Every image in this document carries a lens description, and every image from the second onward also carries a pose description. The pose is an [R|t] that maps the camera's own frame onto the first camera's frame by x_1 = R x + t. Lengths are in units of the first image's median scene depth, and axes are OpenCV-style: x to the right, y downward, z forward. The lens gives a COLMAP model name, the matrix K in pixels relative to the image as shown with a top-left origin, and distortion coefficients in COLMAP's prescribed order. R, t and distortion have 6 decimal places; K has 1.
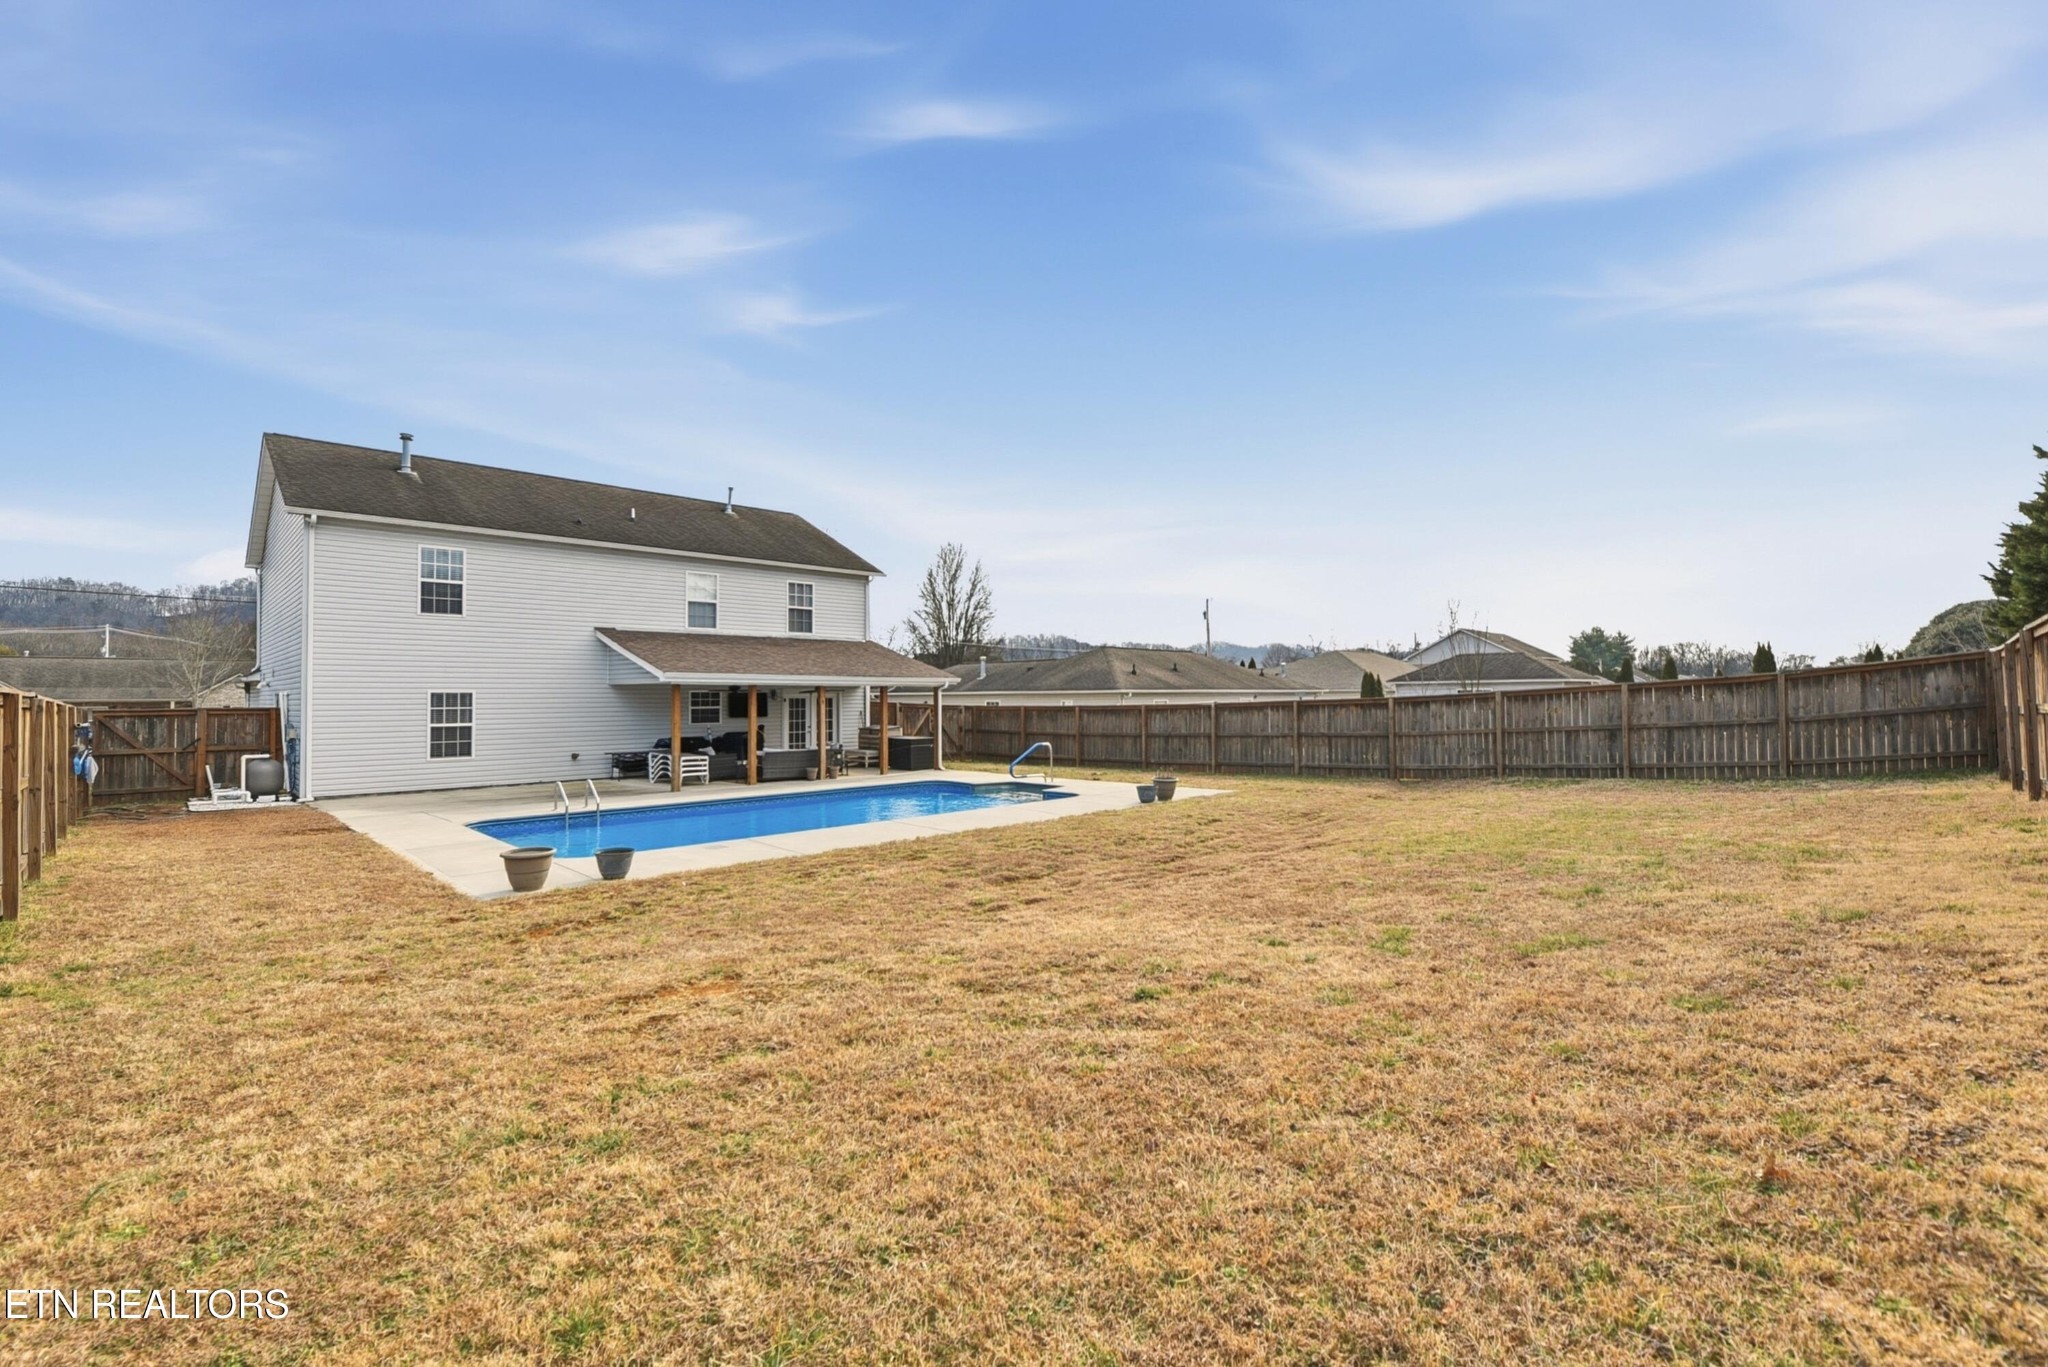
lens RADIAL K [[842.8, 0, 1007.9], [0, 842.8, 686.1], [0, 0, 1]] dist [0.001006, -0.004490]
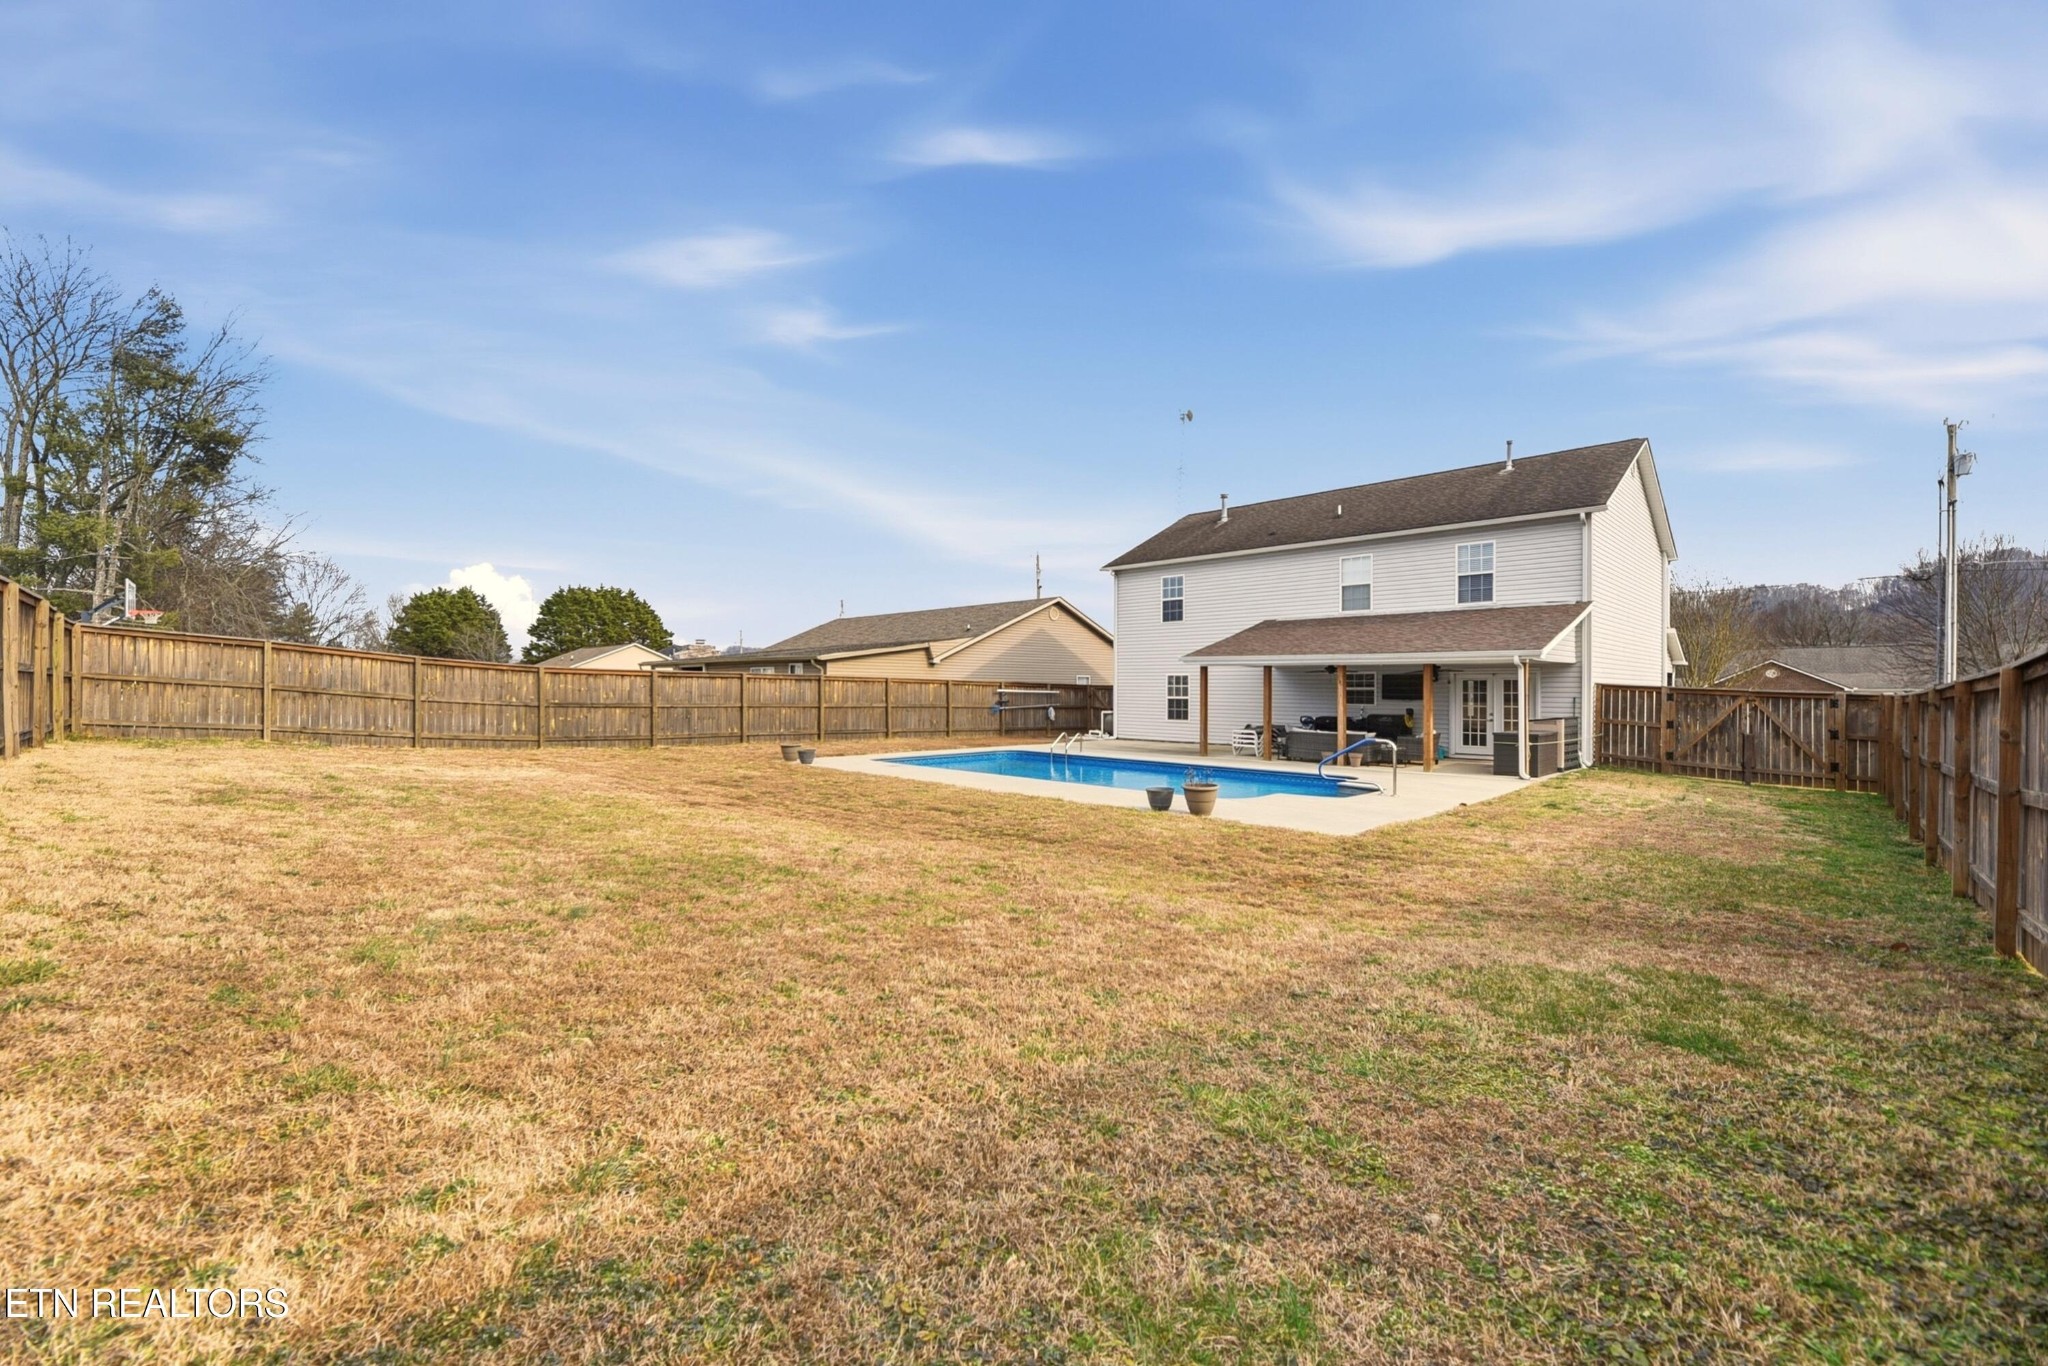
lens RADIAL K [[848.7, 0, 1050.8], [0, 848.7, 694.5], [0, 0, 1]] dist [0.000103, -0.011827]
pose [[0.034121, 0.013128, -0.999331, 0.700667], [0.007935, 0.999879, 0.013406, 0.016870], [0.999386, -0.008387, 0.034013, 0.649512]]
